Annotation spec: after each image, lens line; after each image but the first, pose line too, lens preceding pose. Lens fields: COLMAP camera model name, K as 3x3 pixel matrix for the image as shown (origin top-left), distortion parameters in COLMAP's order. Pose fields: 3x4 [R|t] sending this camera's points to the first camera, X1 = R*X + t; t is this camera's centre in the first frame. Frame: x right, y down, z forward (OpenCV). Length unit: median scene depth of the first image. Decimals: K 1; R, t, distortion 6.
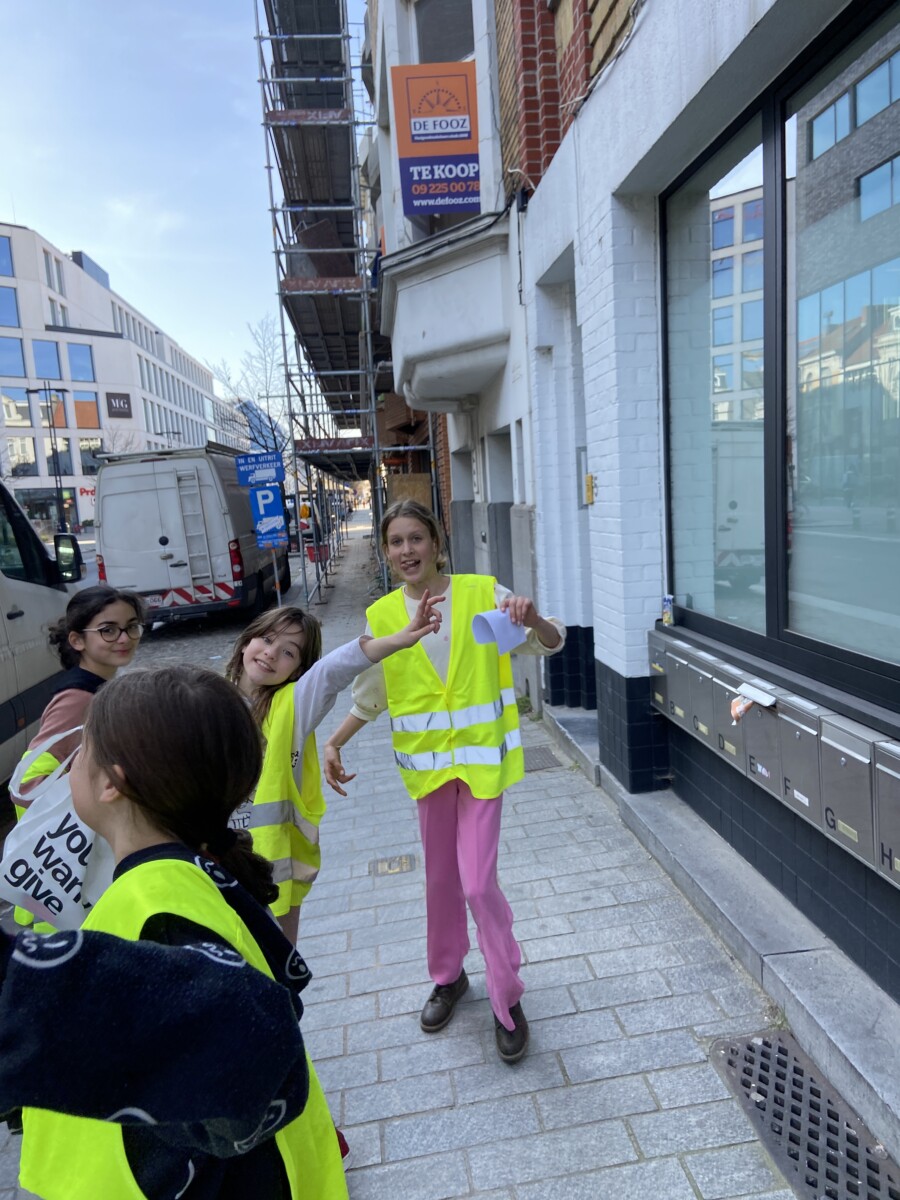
lens RADIAL K [[908.6, 0, 457.7], [0, 908.6, 598.8], [0, 0, 1]] dist [0.161299, -0.191269]
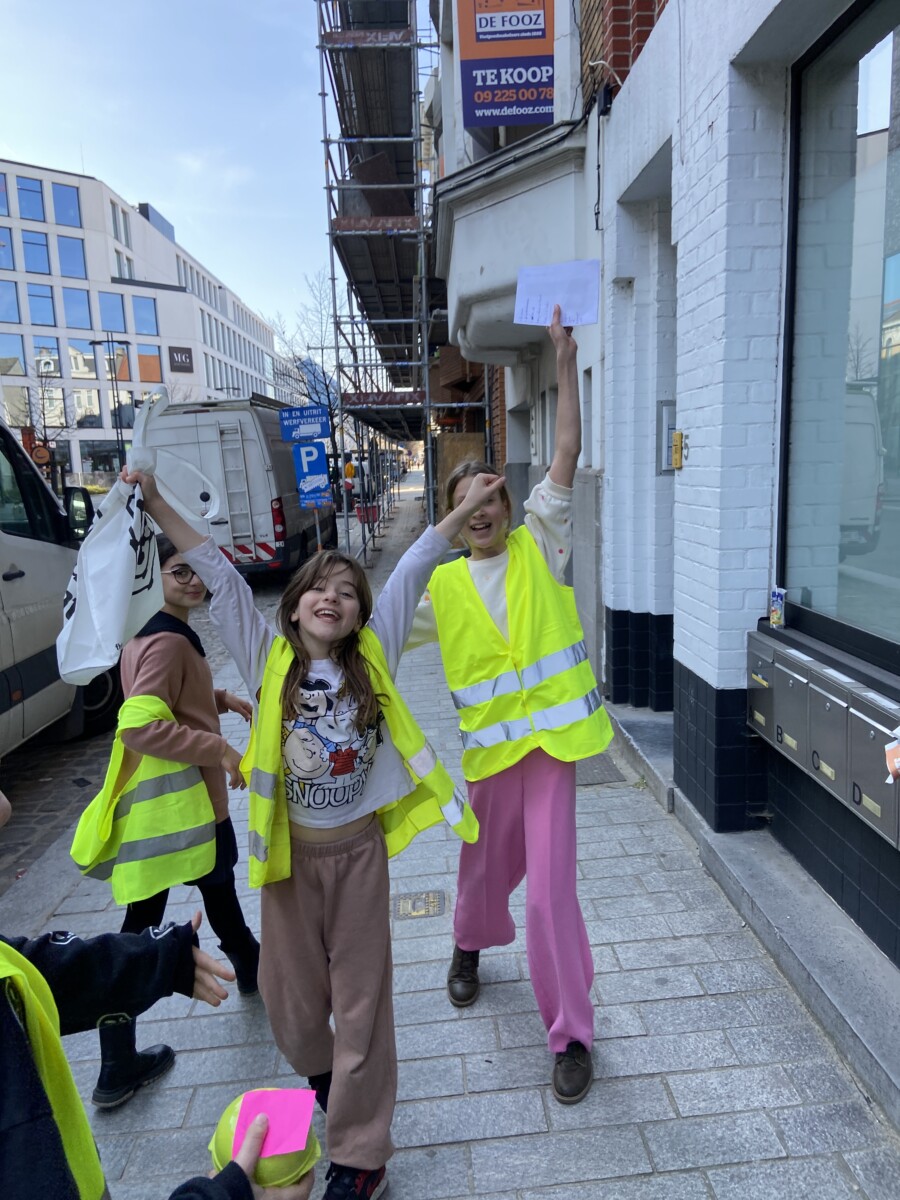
lens RADIAL K [[908.6, 0, 457.7], [0, 908.6, 598.8], [0, 0, 1]] dist [0.161299, -0.191269]
pose [[0.997819, 0.036613, -0.054932, 0.000176], [-0.034398, 0.998578, 0.040736, -0.011788], [0.056346, -0.038757, 0.997659, 0.131155]]
